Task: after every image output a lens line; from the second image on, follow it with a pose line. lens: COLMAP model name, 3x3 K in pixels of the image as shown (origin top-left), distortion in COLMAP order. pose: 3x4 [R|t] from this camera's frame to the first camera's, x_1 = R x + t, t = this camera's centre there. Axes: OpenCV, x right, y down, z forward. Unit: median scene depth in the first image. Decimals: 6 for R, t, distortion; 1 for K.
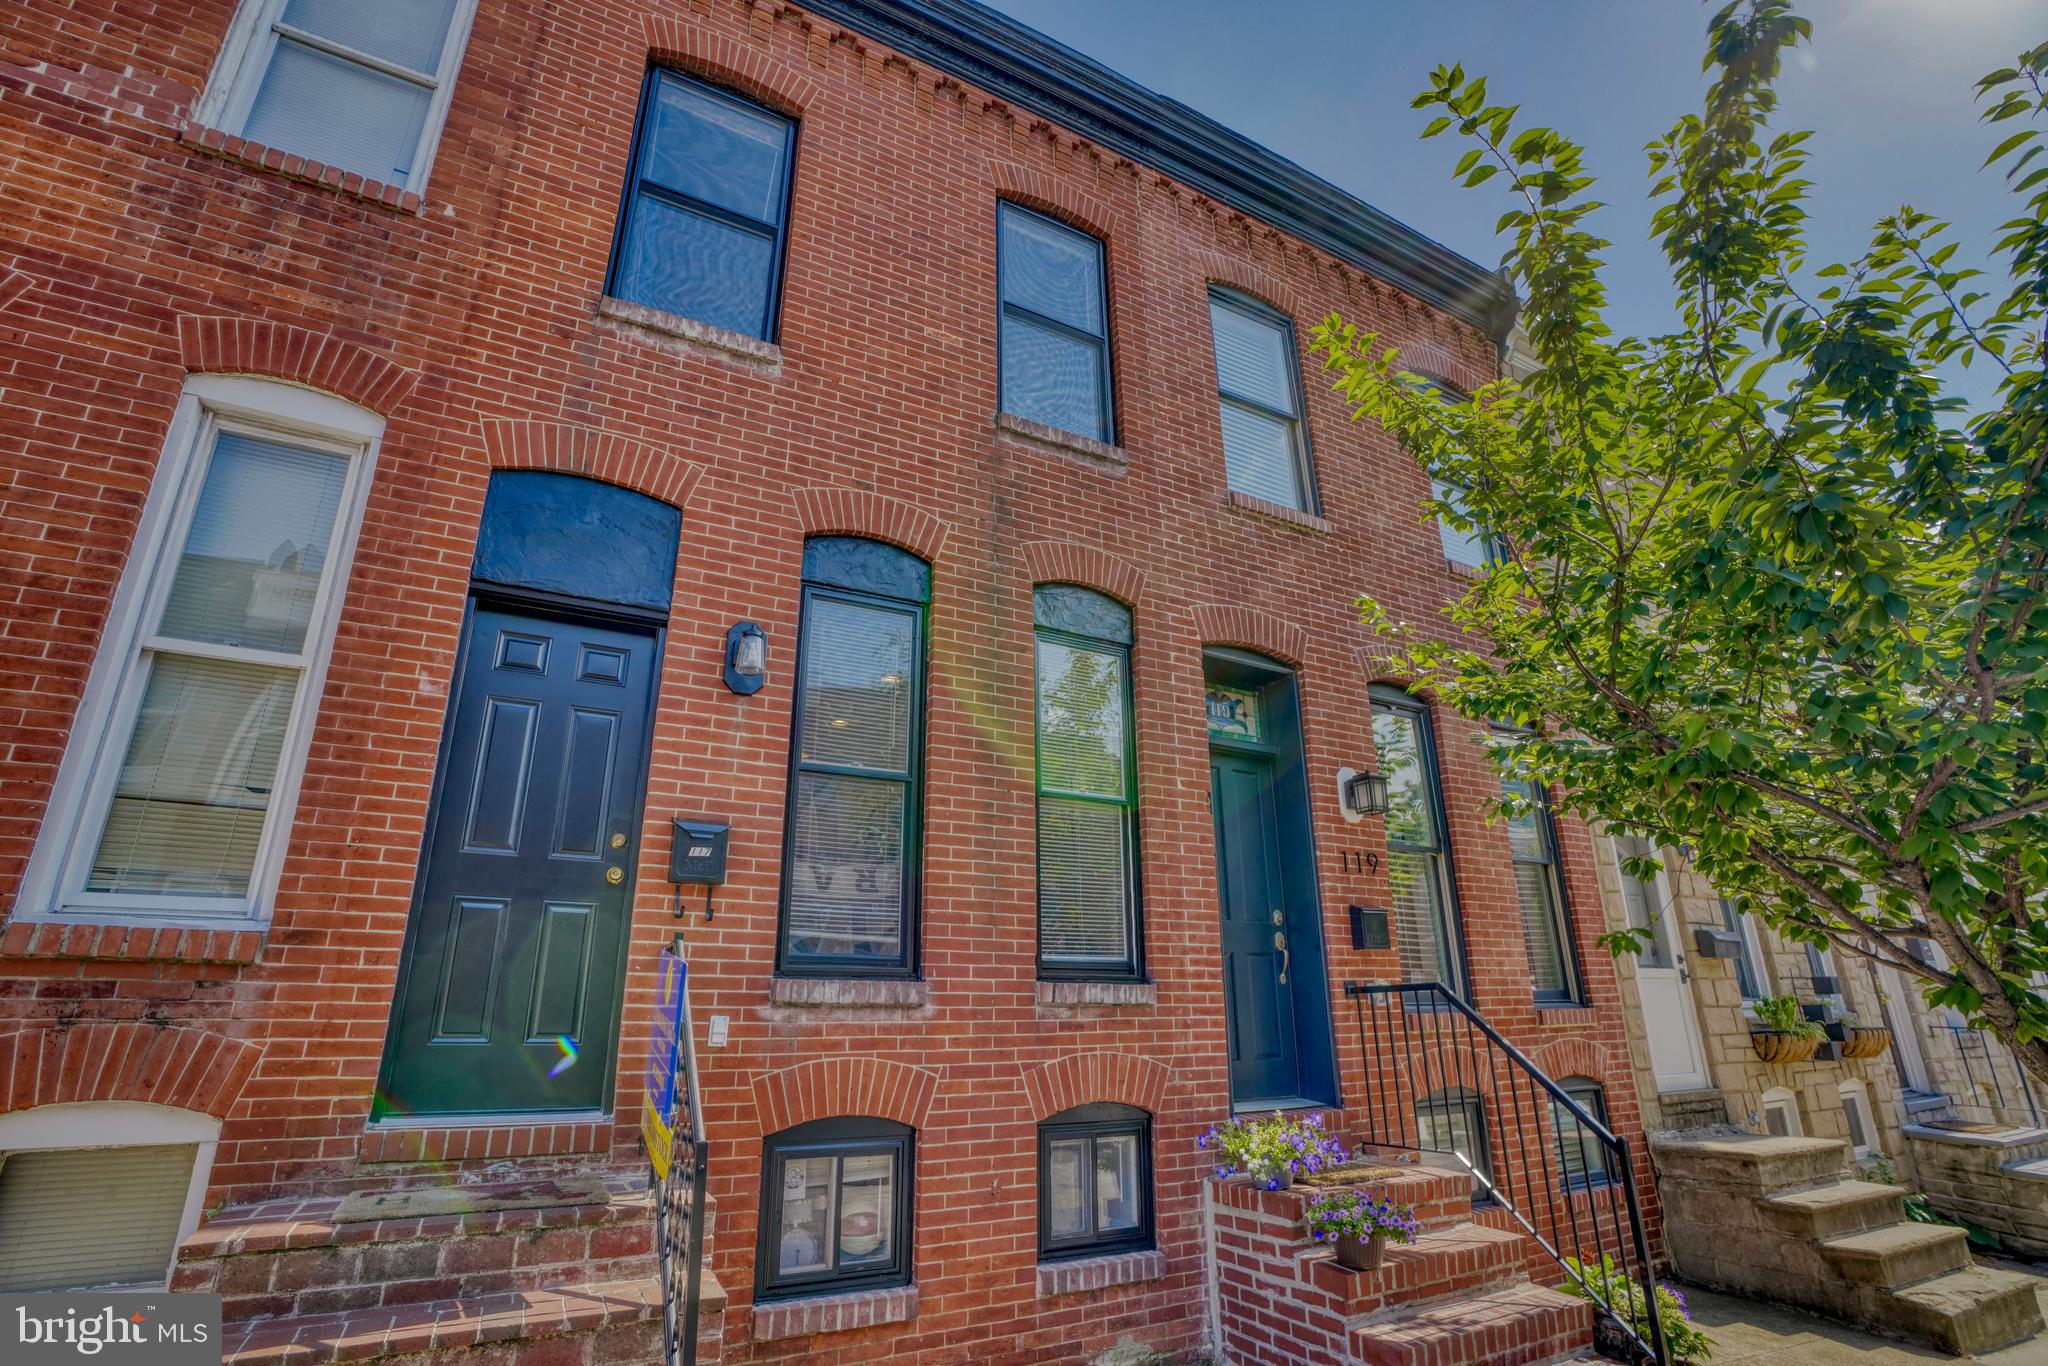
lens RADIAL K [[939.3, 0, 1009.2], [0, 939.3, 685.5], [0, 0, 1]] dist [-0.069396, 0.026267]
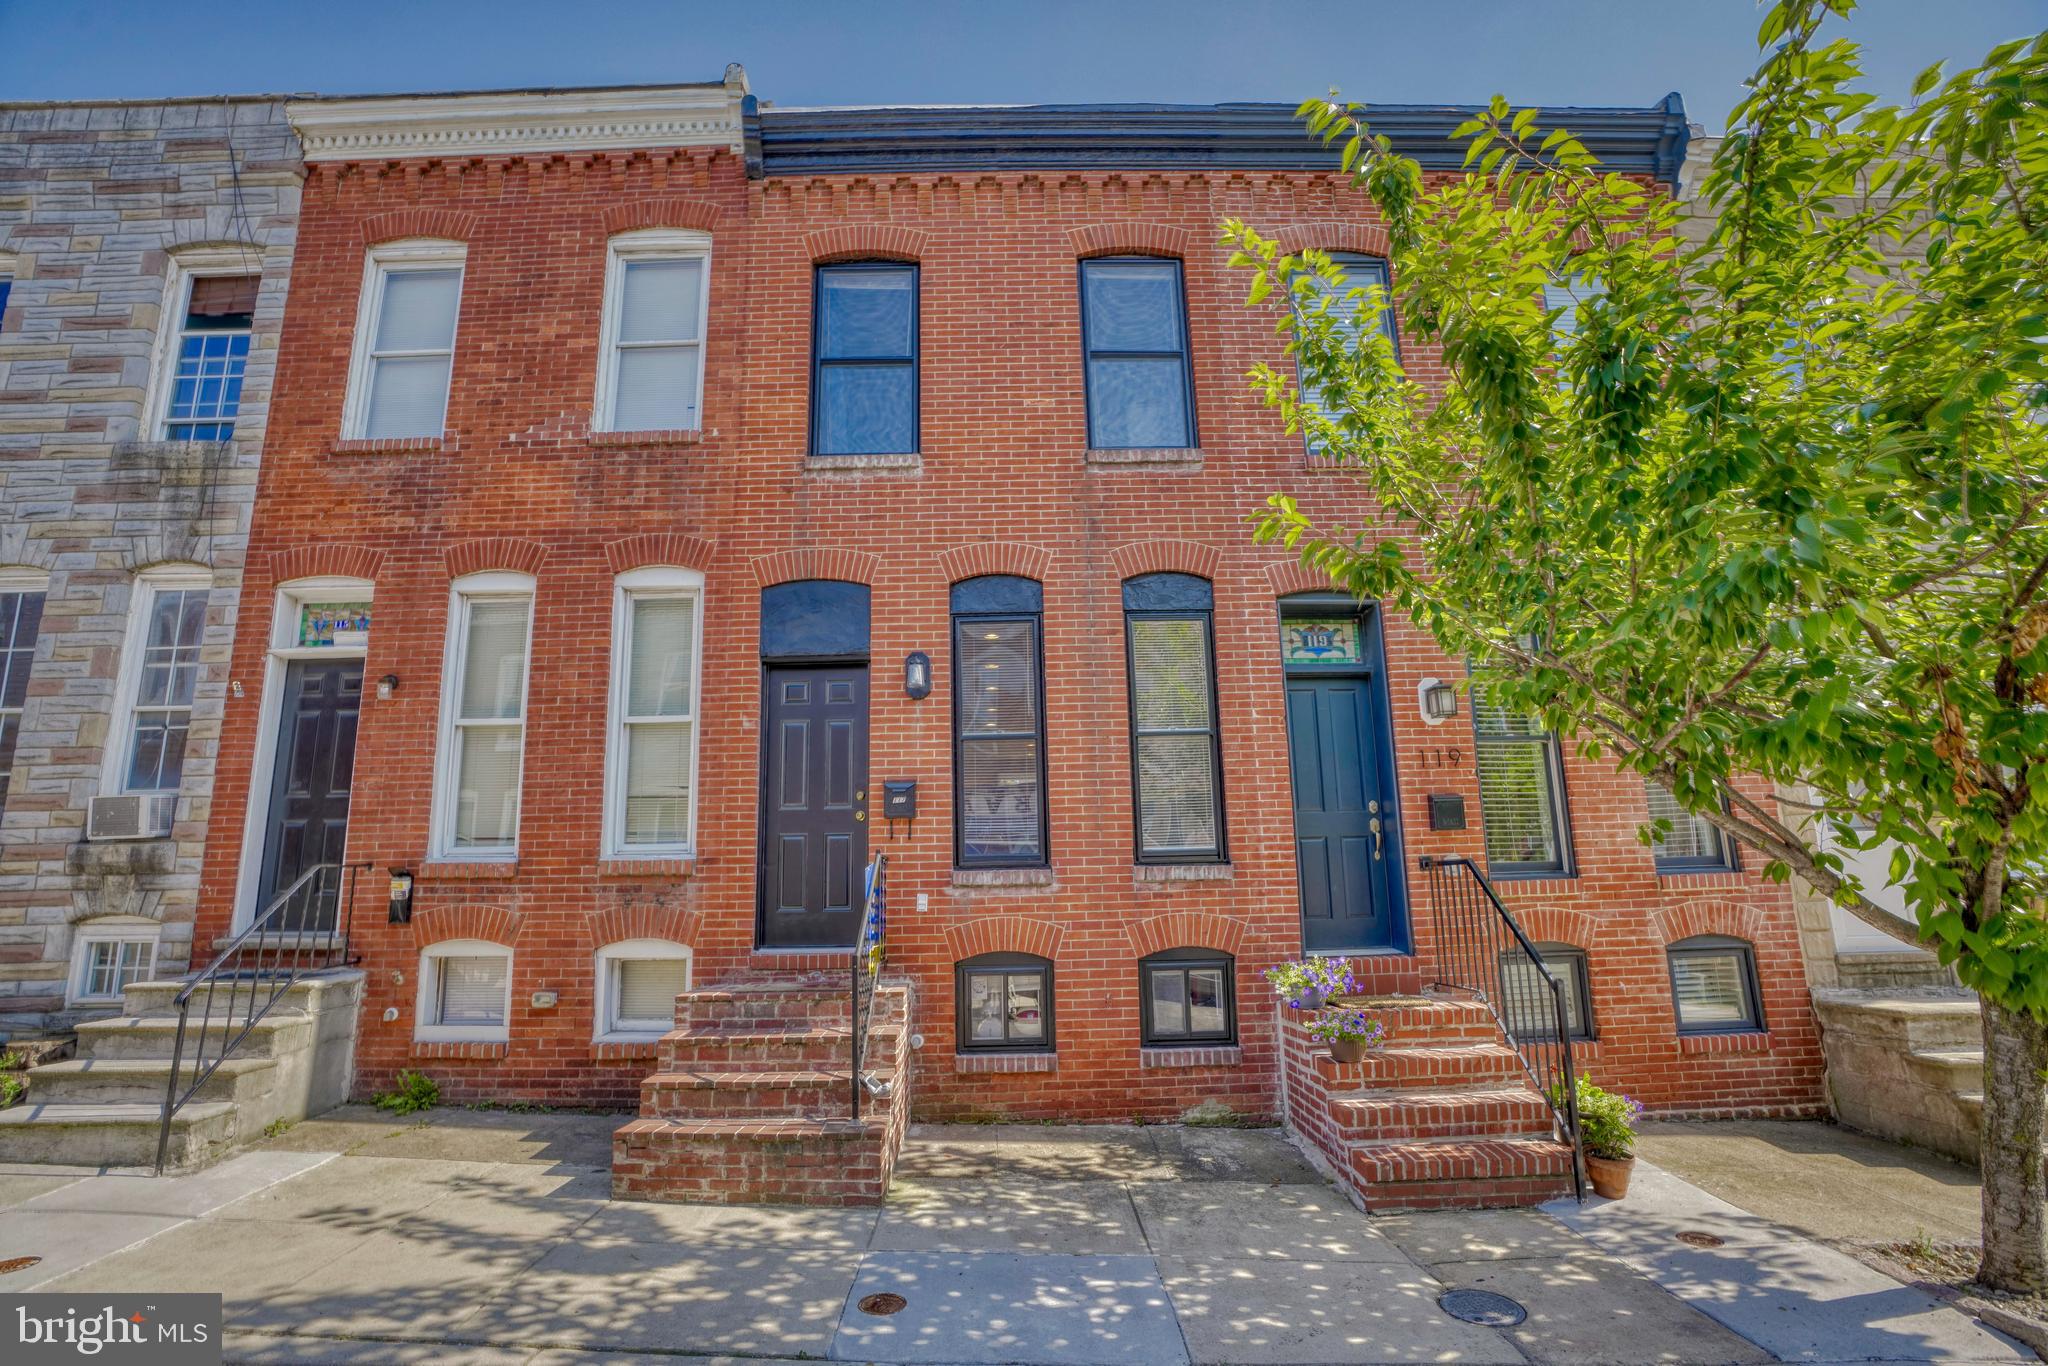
lens RADIAL K [[939.3, 0, 1008.3], [0, 939.3, 689.6], [0, 0, 1]] dist [-0.069396, 0.026267]
pose [[0.890631, -0.107693, -0.441791, 0.536315], [0.166617, 0.981269, 0.096694, -0.129614], [0.423103, -0.159728, 0.891892, -0.348644]]
